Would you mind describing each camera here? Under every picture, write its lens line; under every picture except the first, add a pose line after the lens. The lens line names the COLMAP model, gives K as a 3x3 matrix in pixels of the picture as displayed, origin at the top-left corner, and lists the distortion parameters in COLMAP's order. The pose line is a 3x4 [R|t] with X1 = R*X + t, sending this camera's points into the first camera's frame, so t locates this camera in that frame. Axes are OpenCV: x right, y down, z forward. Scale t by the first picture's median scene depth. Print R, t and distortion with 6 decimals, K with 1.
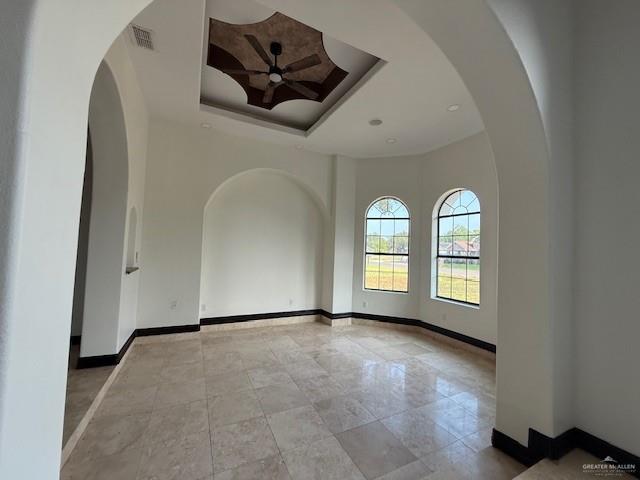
lens RADIAL K [[257.5, 0, 319.5], [0, 257.5, 238.3], [0, 0, 1]] dist [0.002625, 0.000197]
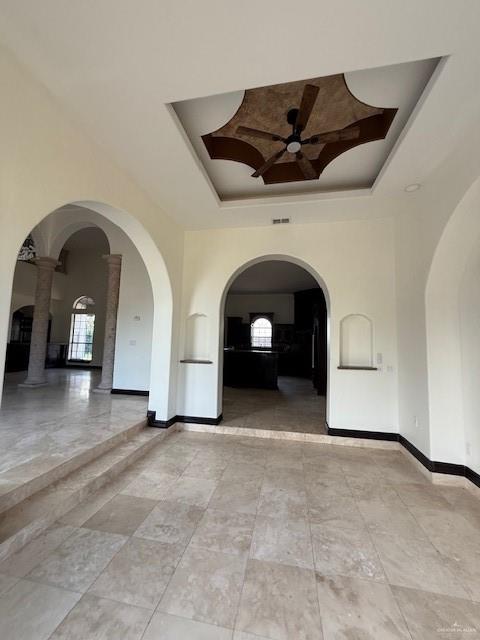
lens RADIAL K [[257.5, 0, 238.9], [0, 257.5, 320.6], [0, 0, 1]] dist [0.002625, 0.000197]
pose [[-0.614325, -0.112398, -0.781007, 0.609357], [-0.008117, 0.990650, -0.136184, 0.084133], [0.789011, -0.077322, -0.609494, 1.493028]]
